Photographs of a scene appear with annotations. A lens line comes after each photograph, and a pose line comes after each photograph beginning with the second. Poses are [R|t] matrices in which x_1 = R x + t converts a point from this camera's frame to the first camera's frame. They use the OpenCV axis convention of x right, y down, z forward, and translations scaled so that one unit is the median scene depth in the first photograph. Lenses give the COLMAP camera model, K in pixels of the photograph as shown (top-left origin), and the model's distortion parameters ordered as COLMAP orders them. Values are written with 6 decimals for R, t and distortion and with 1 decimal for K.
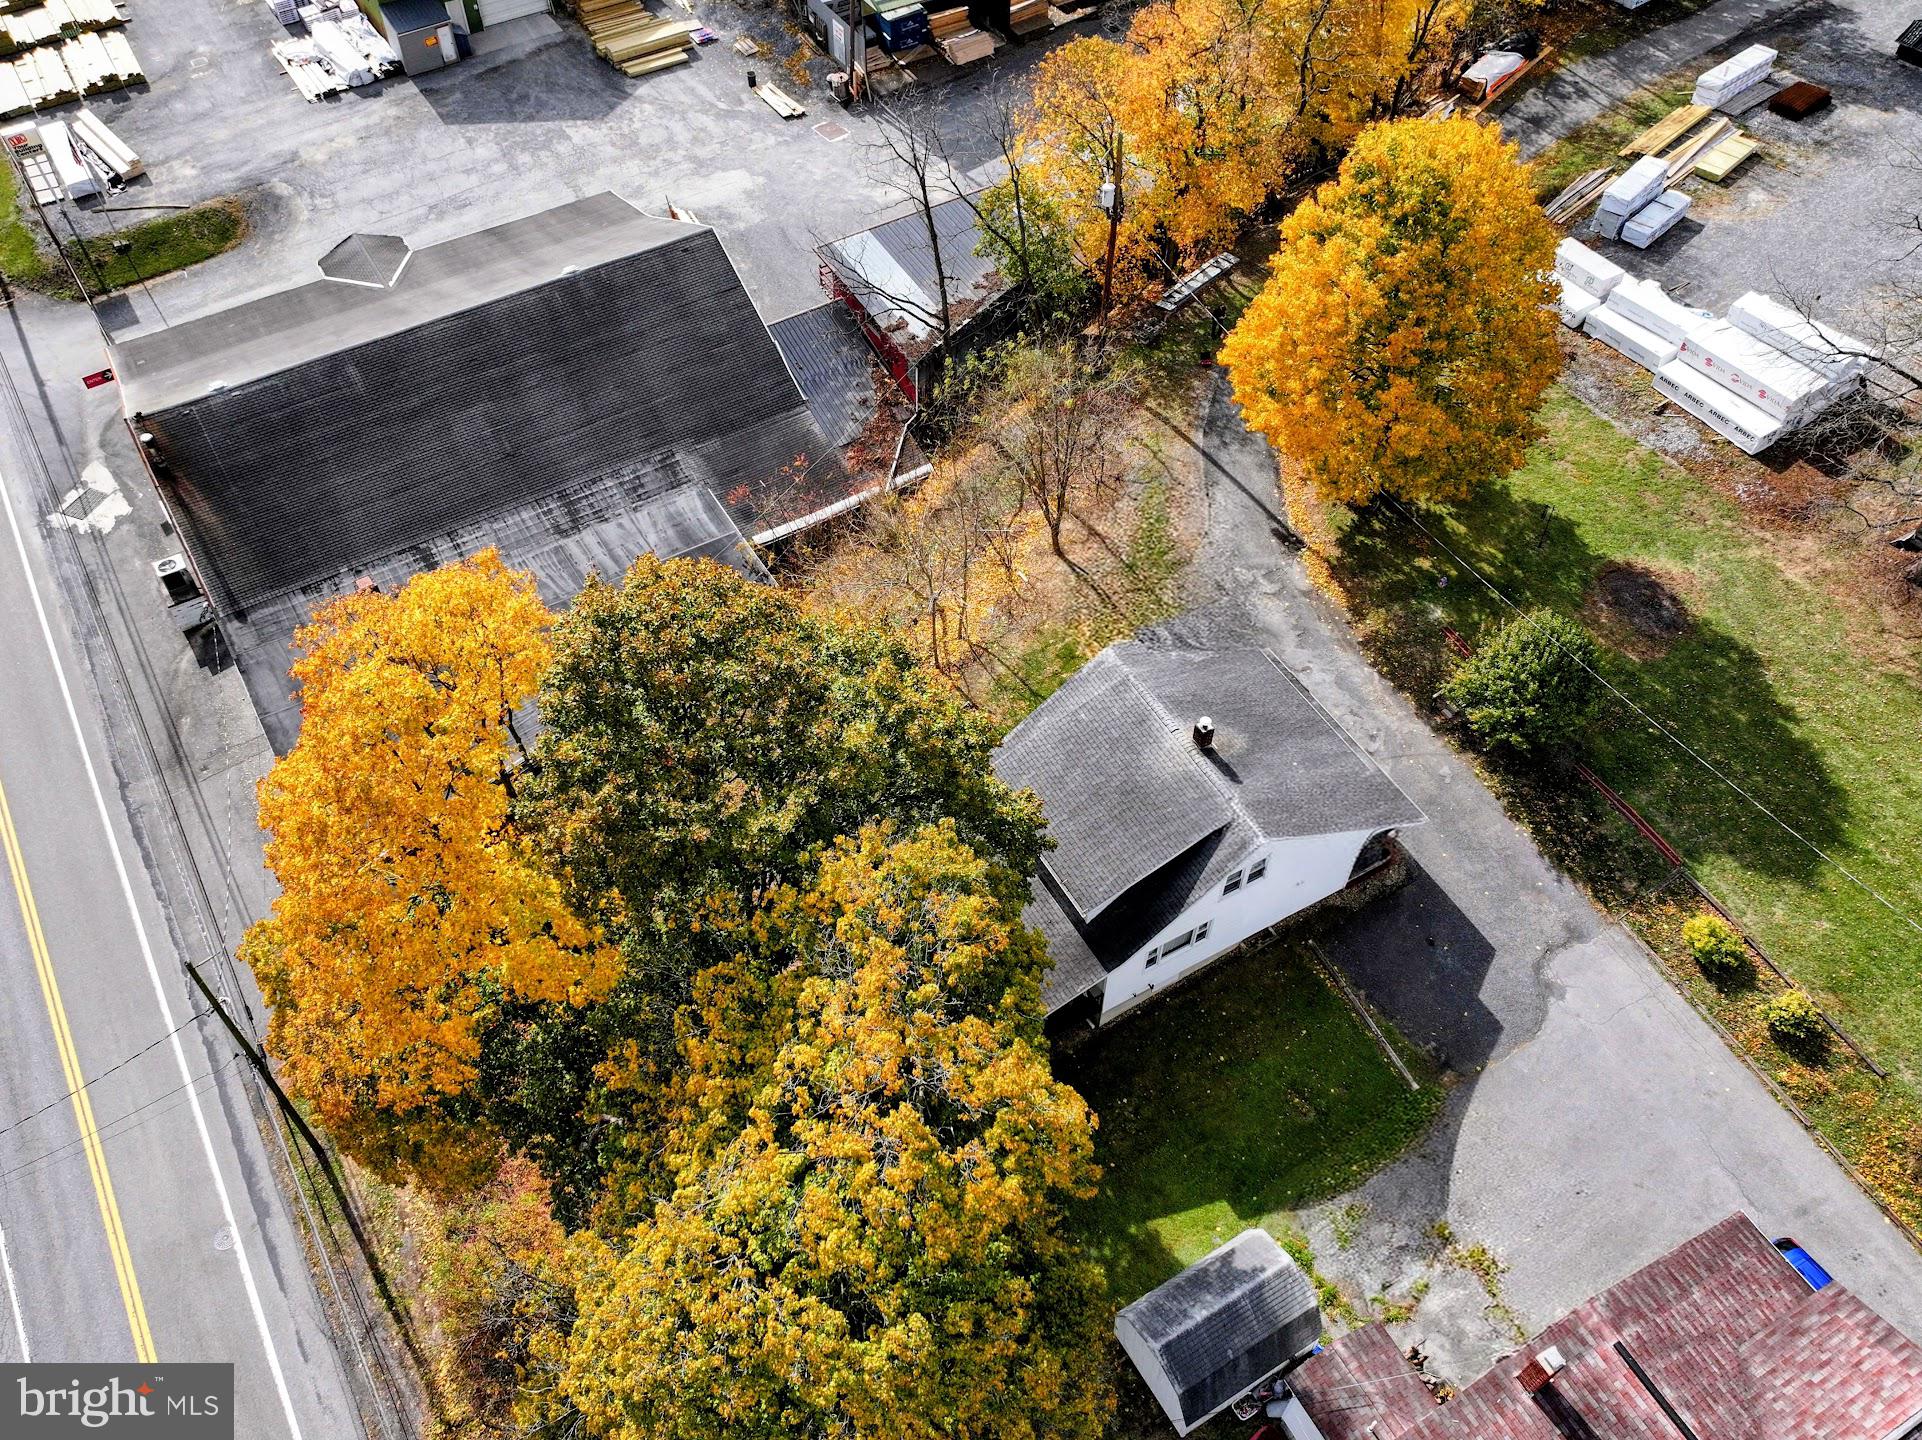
lens RADIAL K [[1596.4, 0, 961.0], [0, 1596.4, 720.0], [0, 0, 1]] dist [-0.002037, -0.002100]
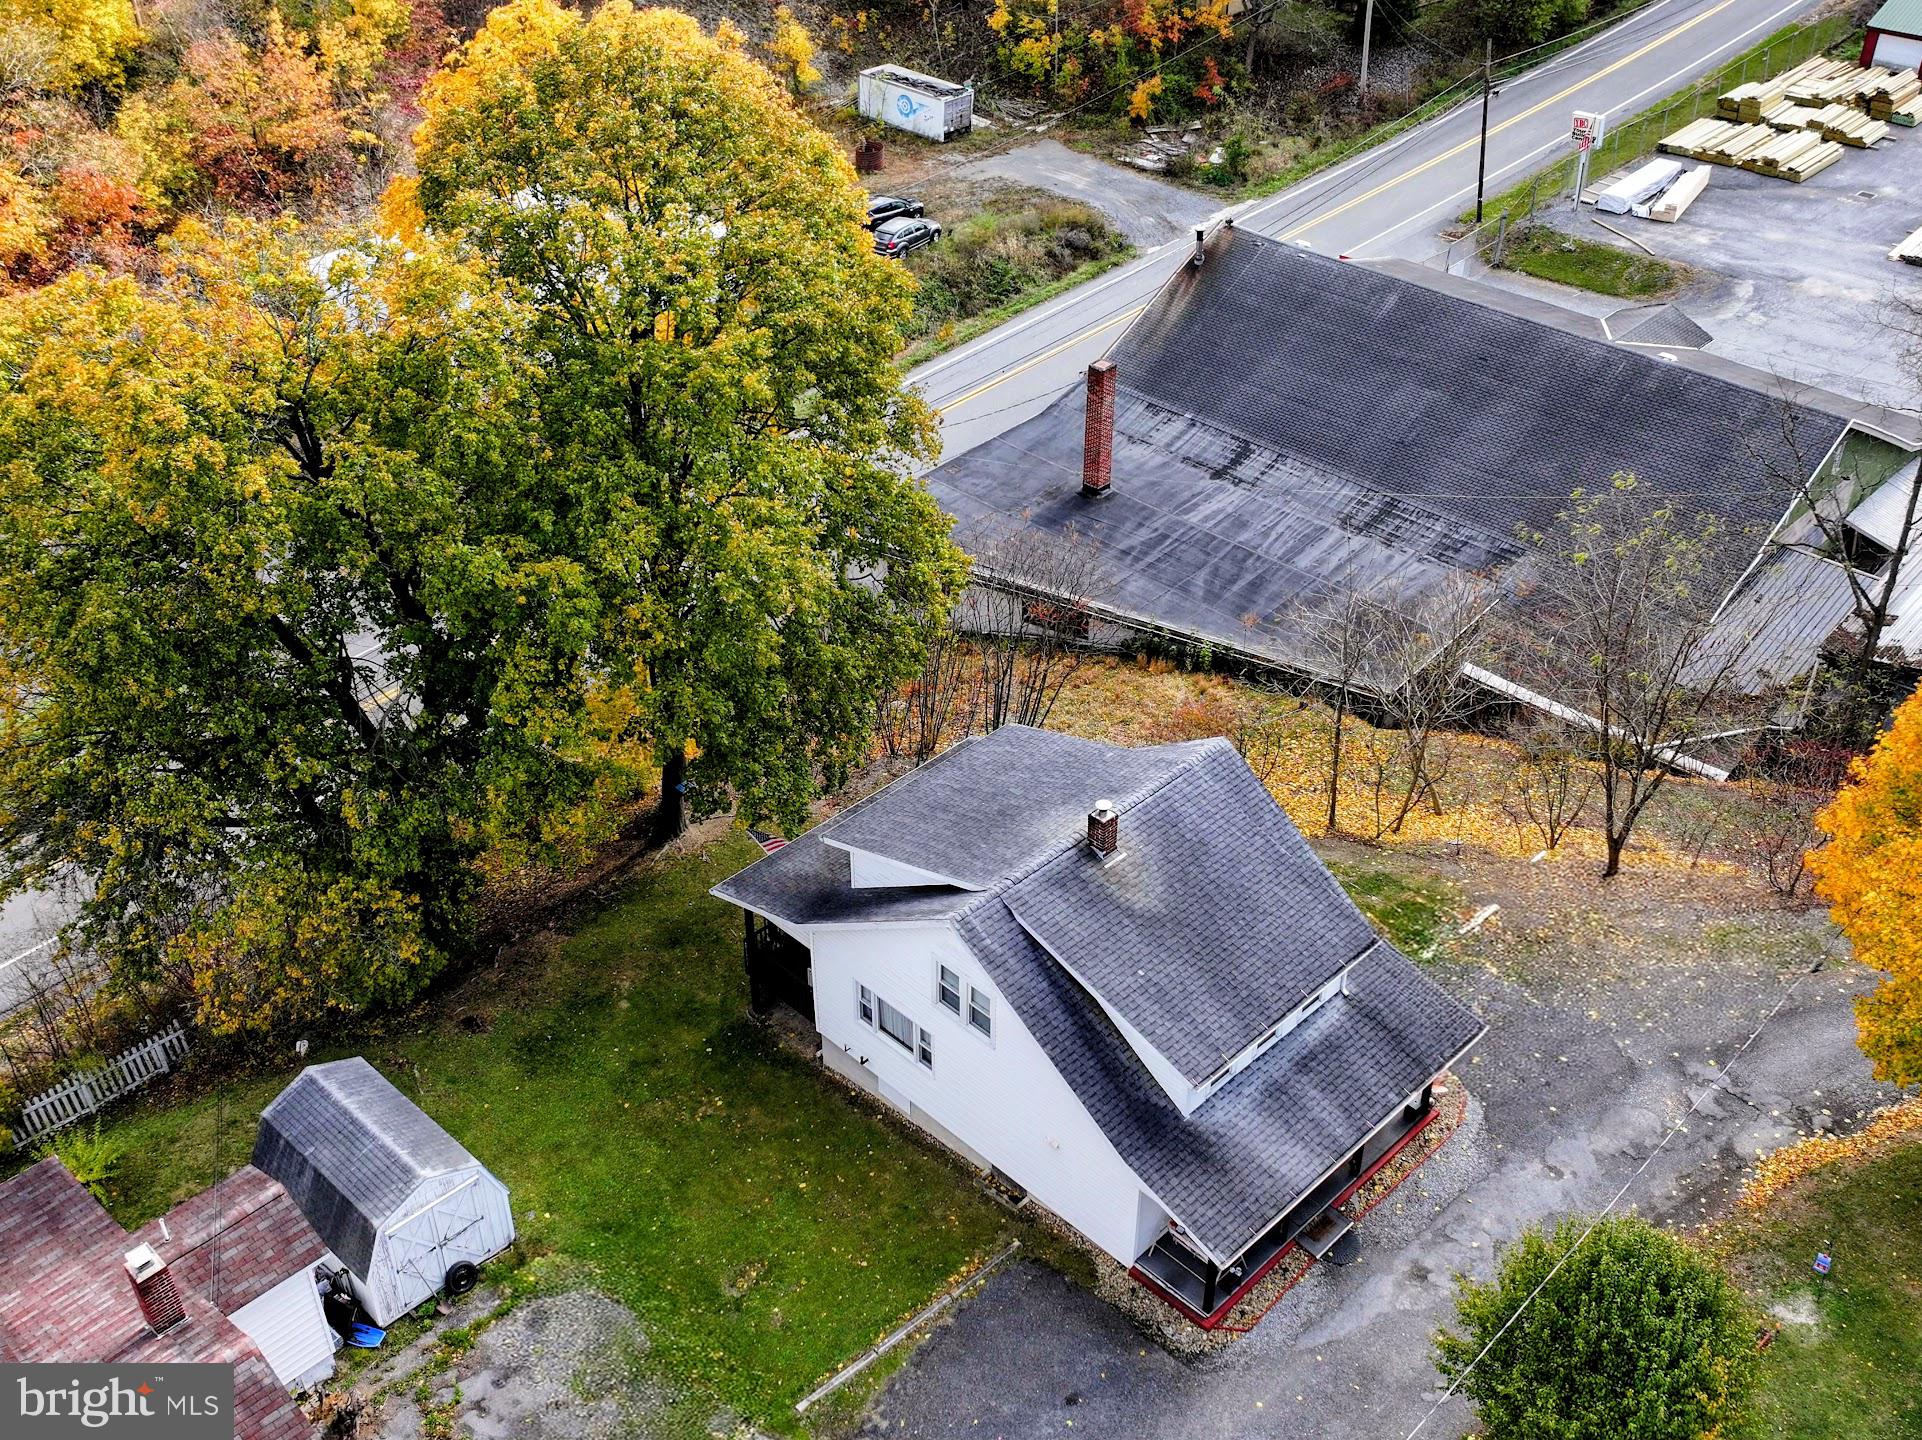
lens RADIAL K [[1898.5, 0, 961.0], [0, 1898.5, 720.0], [0, 0, 1]] dist [-0.002967, -0.015126]
pose [[0.265537, 0.561400, -0.783786, 0.414780], [-0.742230, 0.637880, 0.205434, -0.080316], [0.615292, 0.527199, 0.586069, 0.259179]]
